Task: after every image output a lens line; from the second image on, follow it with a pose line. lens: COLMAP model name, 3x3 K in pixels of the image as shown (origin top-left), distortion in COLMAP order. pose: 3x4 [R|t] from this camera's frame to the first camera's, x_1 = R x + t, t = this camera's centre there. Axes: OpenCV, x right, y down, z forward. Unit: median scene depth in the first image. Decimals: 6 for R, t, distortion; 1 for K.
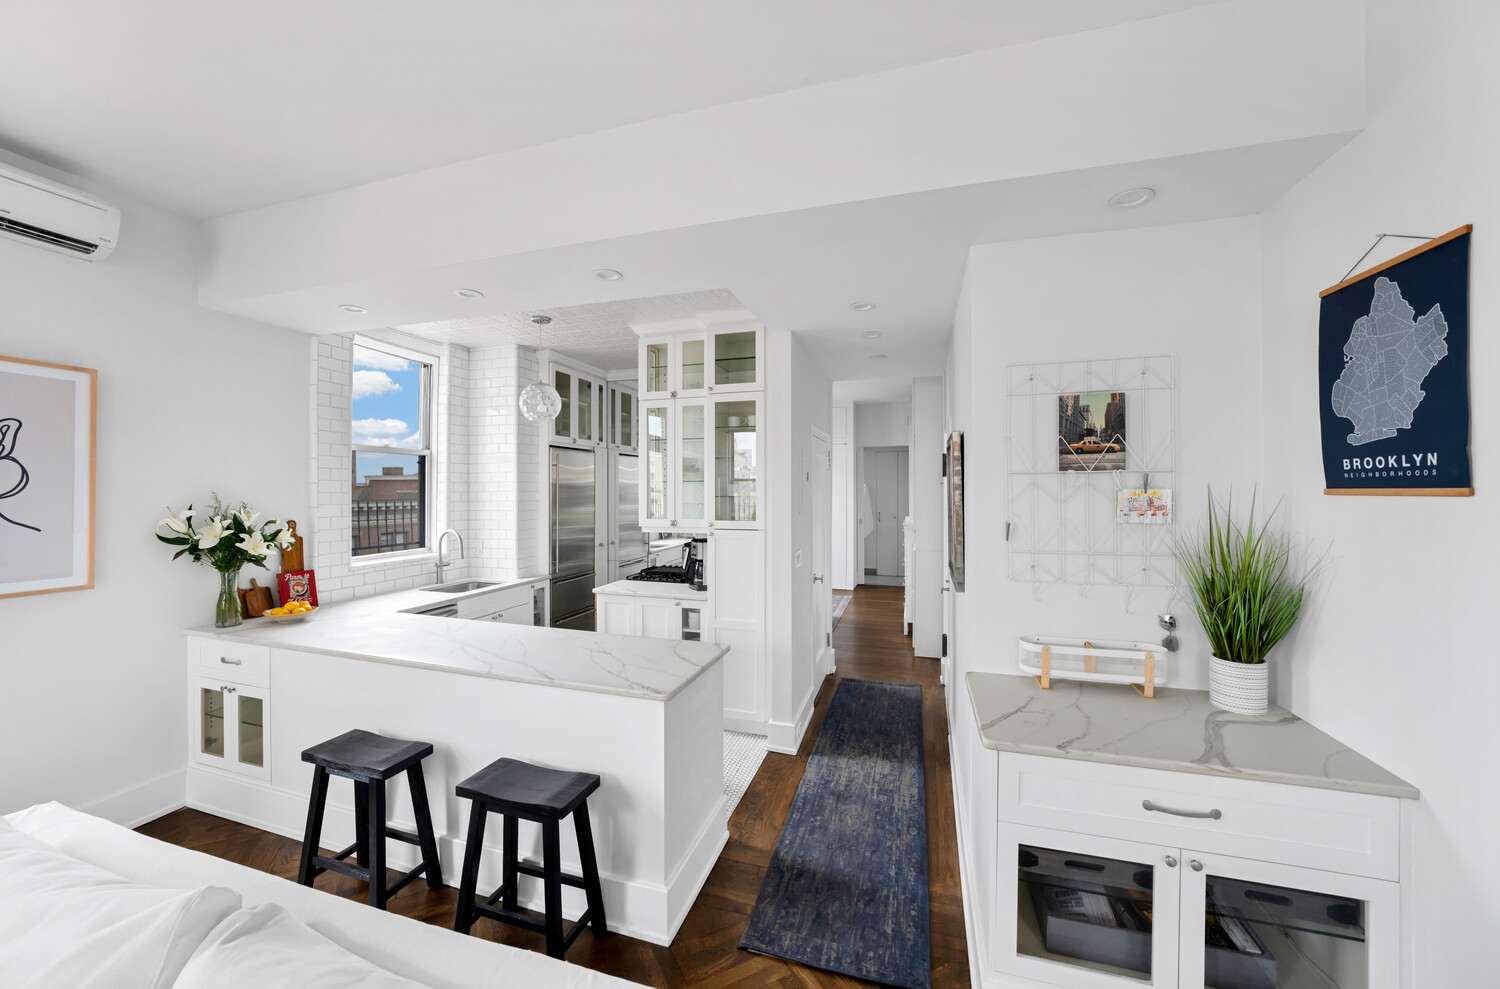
lens RADIAL K [[548.5, 0, 759.0], [0, 548.5, 488.3], [0, 0, 1]] dist [-0.023967, 0.003699]
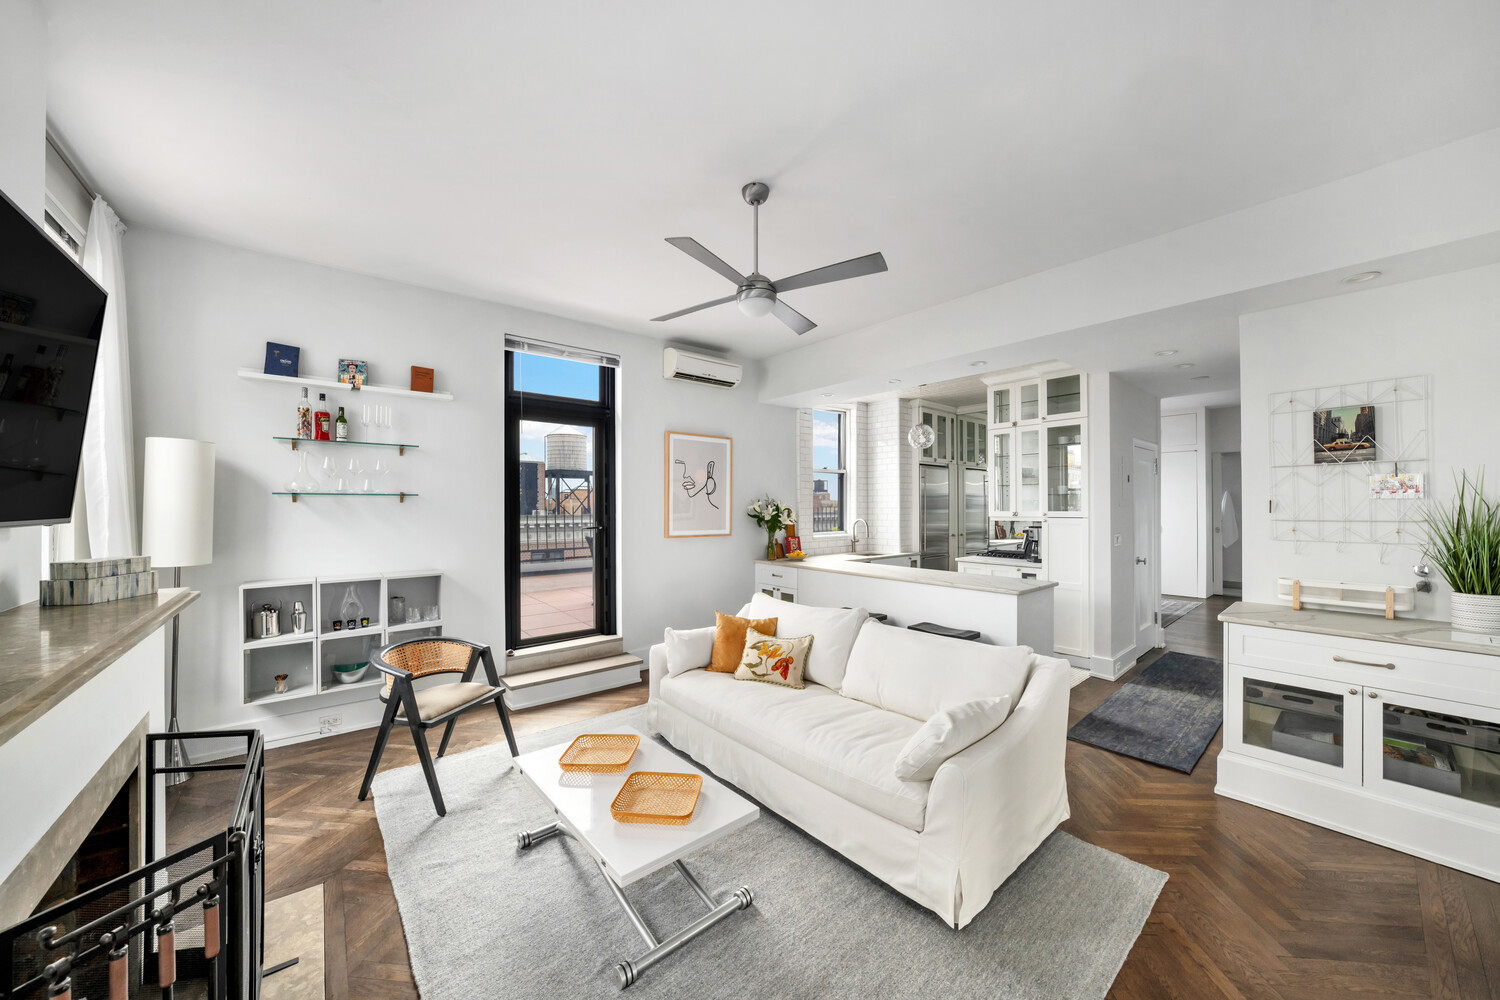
lens RADIAL K [[548.5, 0, 741.1], [0, 548.5, 506.9], [0, 0, 1]] dist [-0.023967, 0.003699]
pose [[0.829936, -0.002745, -0.557852, 0.053151], [0.001566, 0.999995, -0.002590, 0.056985], [0.557857, 0.001276, 0.829936, -0.695228]]
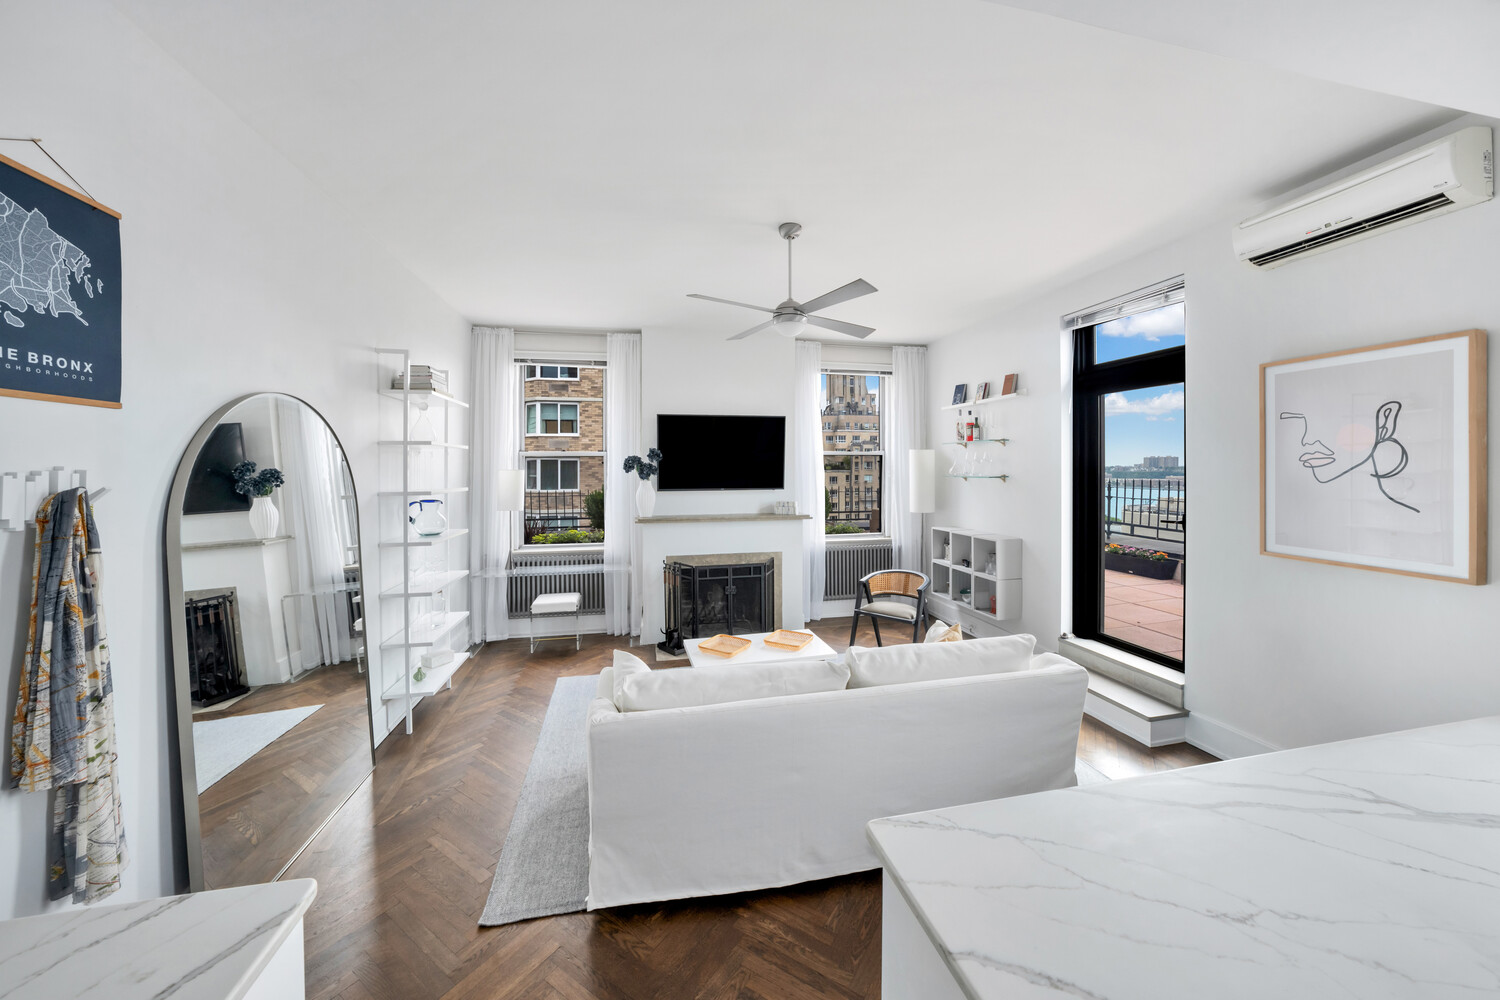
lens RADIAL K [[548.5, 0, 745.1], [0, 548.5, 464.1], [0, 0, 1]] dist [-0.023967, 0.003699]
pose [[-0.886887, -0.002039, -0.461983, 0.140992], [0.000616, 0.999984, -0.005597, -0.002469], [0.461987, -0.005249, -0.886871, 0.935487]]
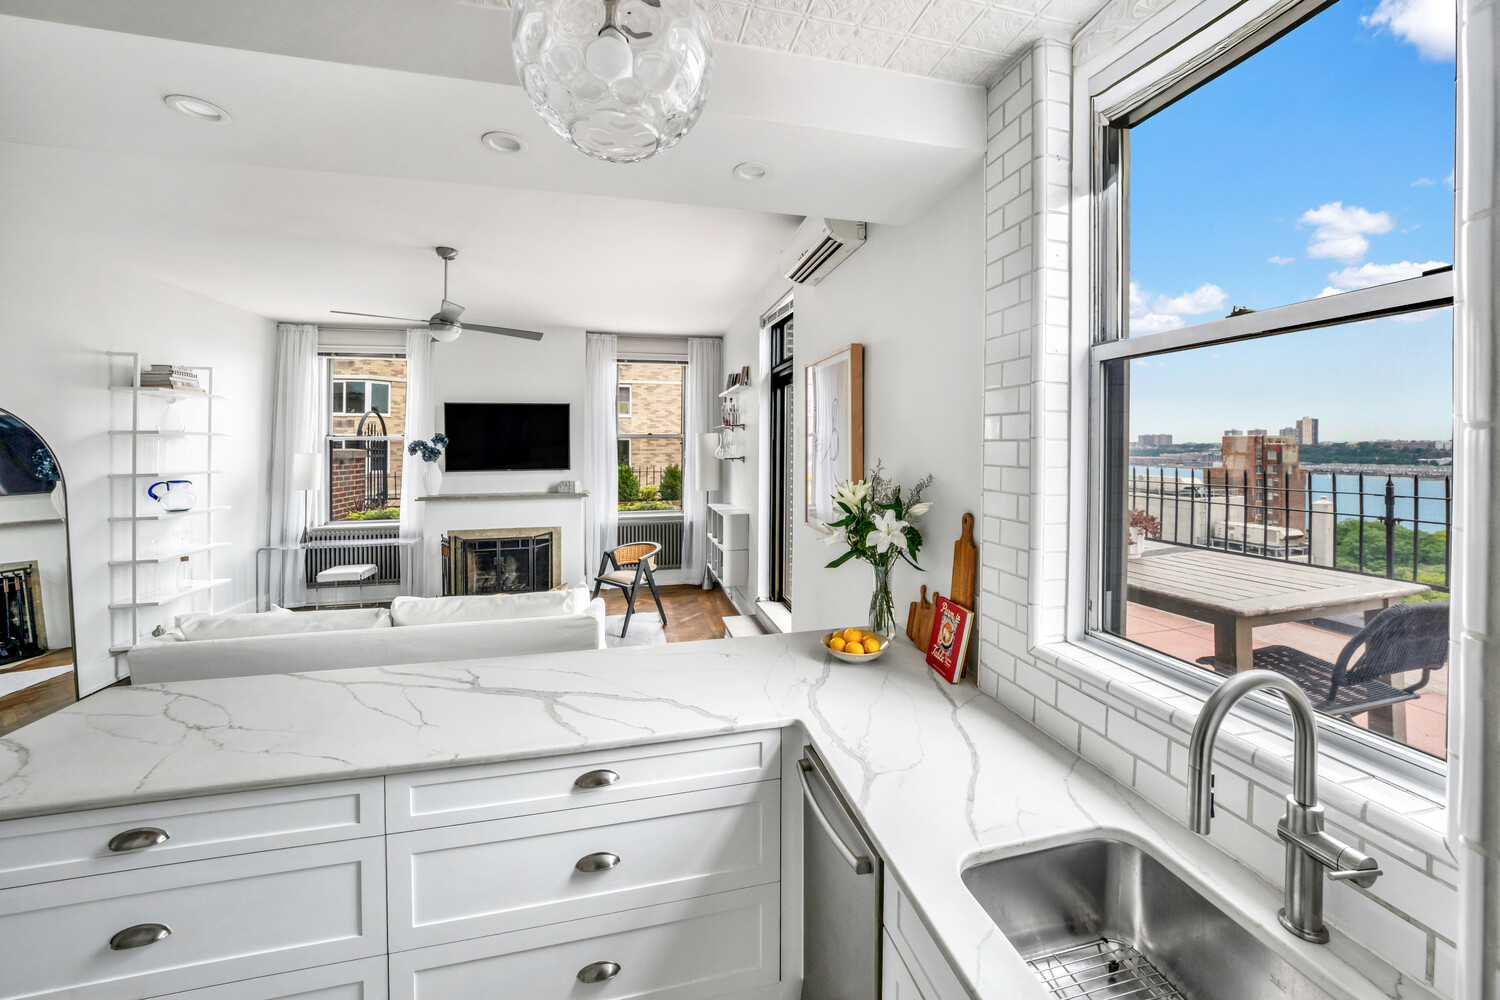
lens RADIAL K [[548.5, 0, 736.6], [0, 548.5, 446.5], [0, 0, 1]] dist [-0.023967, 0.003699]
pose [[-0.879178, 0.002475, -0.476487, -0.384149], [0.003418, 0.999994, -0.001111, -0.010427], [0.476481, -0.002606, -0.879181, 1.420285]]
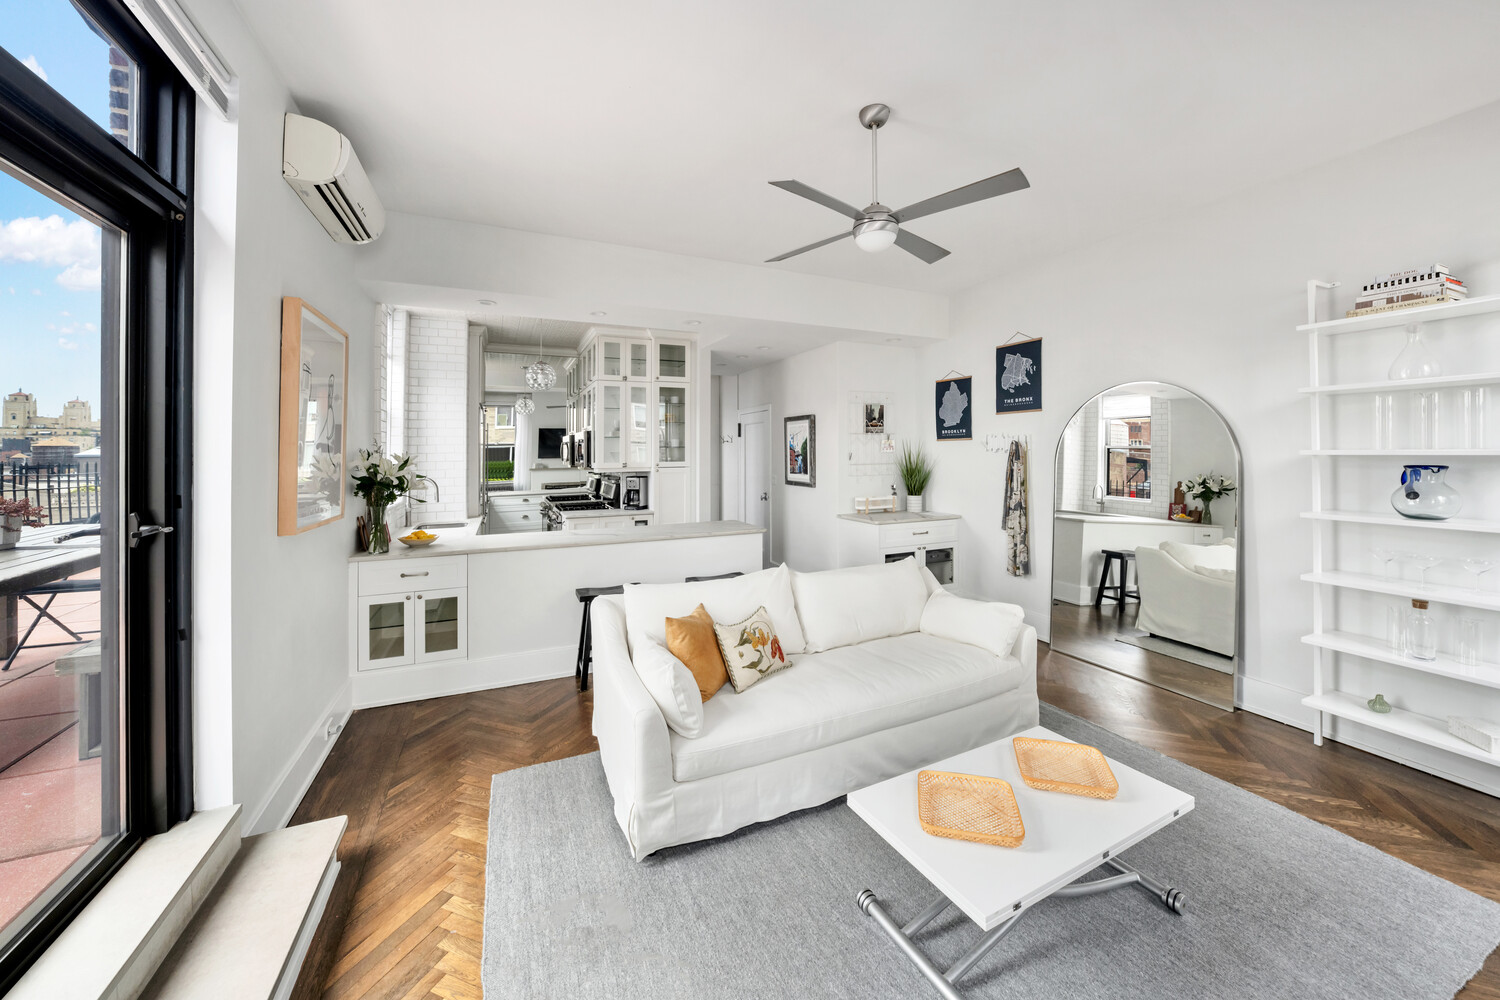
lens RADIAL K [[548.5, 0, 778.1], [0, 548.5, 434.4], [0, 0, 1]] dist [-0.023967, 0.003699]
pose [[0.727828, 0.017840, 0.685528, -1.068202], [0.008631, 0.999344, -0.035170, 0.044229], [-0.685706, 0.031514, 0.727196, -0.436263]]
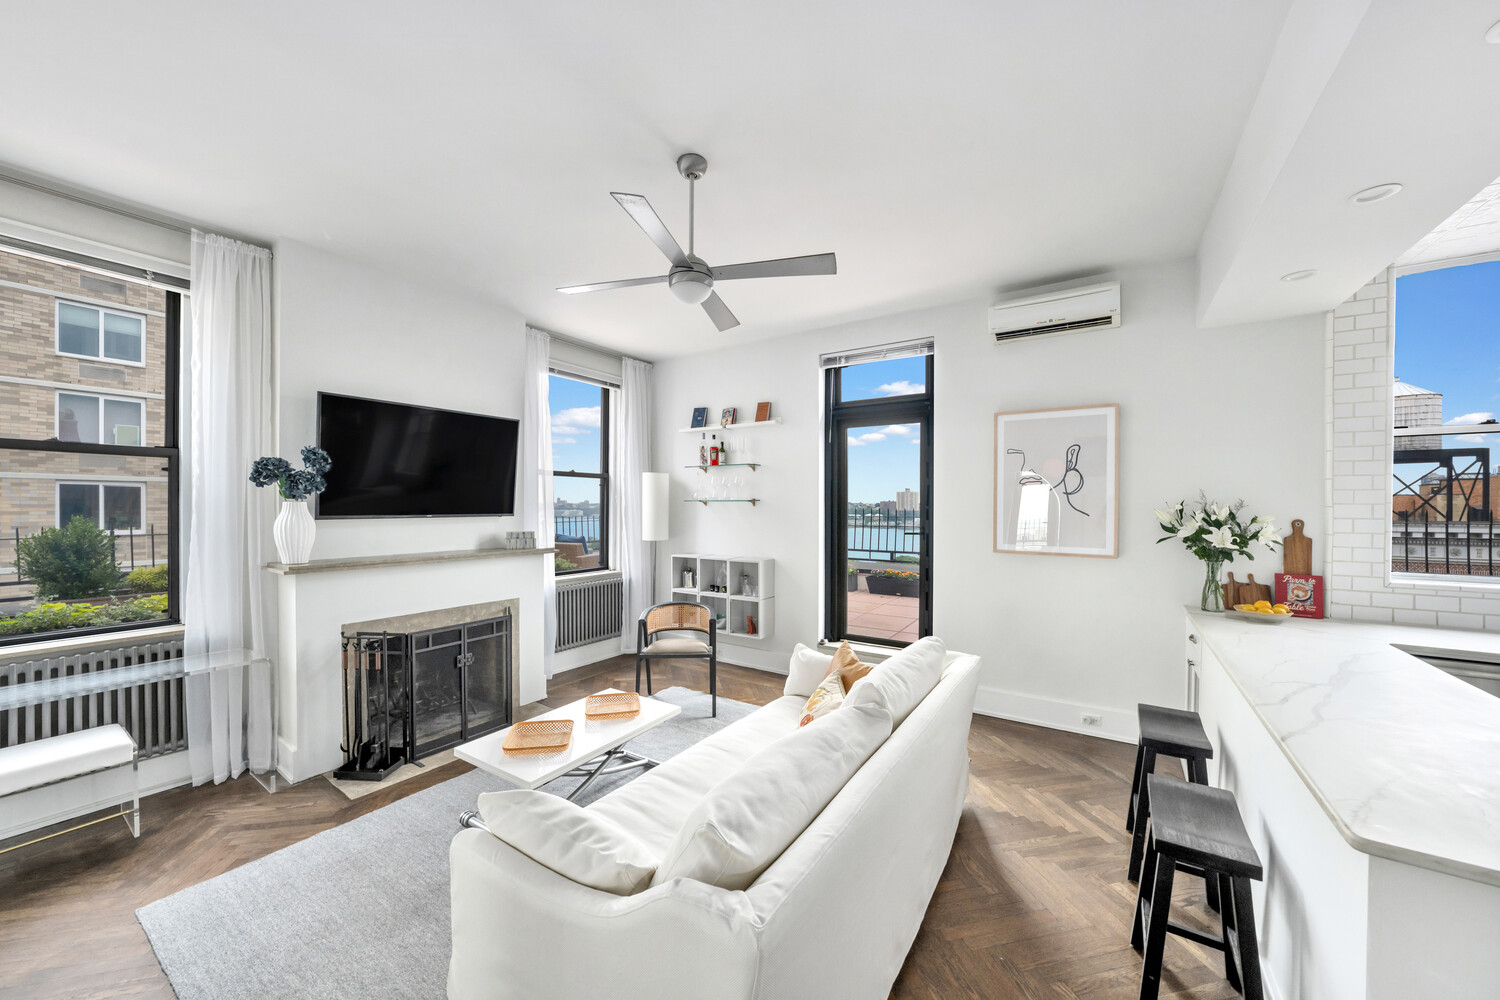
lens RADIAL K [[548.5, 0, 770.5], [0, 548.5, 506.6], [0, 0, 1]] dist [-0.023967, 0.003699]
pose [[-0.295146, -0.000105, -0.955452, 0.305213], [-0.004656, 0.999988, 0.001328, 0.041348], [0.955441, 0.004841, -0.295143, 0.417418]]
